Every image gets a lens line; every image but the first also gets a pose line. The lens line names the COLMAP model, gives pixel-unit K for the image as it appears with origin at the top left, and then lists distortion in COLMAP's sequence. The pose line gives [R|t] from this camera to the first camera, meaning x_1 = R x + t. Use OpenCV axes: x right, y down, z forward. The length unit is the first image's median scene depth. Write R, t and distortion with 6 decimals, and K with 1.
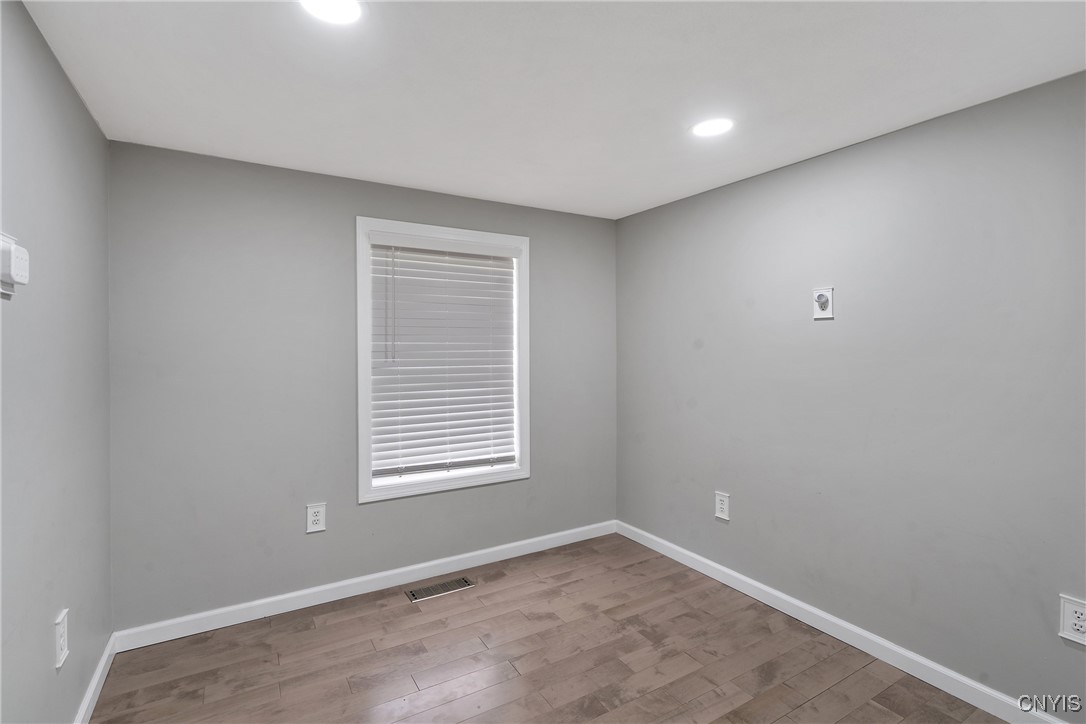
lens RADIAL K [[509.2, 0, 542.0], [0, 509.2, 346.7], [0, 0, 1]] dist [-0.000191, -0.000060]
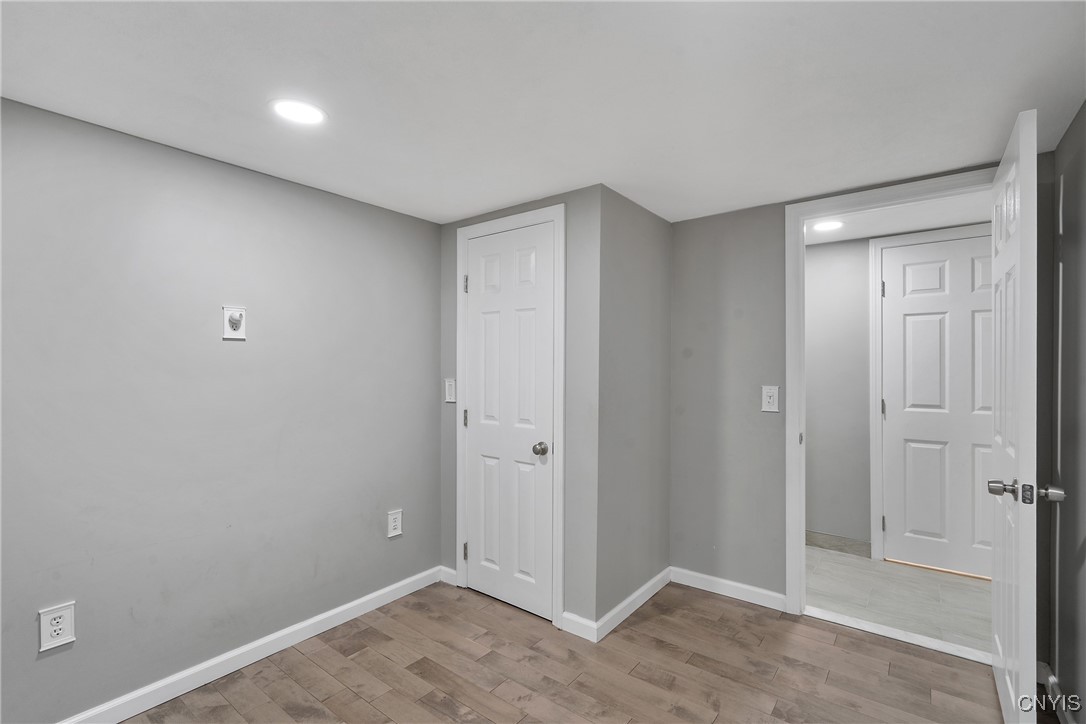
lens RADIAL K [[492.2, 0, 537.1], [0, 492.2, 363.3], [0, 0, 1]] dist [-0.003861, 0.000009]
pose [[-0.357680, 0.003110, 0.933839, -0.573887], [0.002541, 0.999994, -0.002357, -0.007193], [-0.933841, 0.001530, -0.357686, 0.922585]]
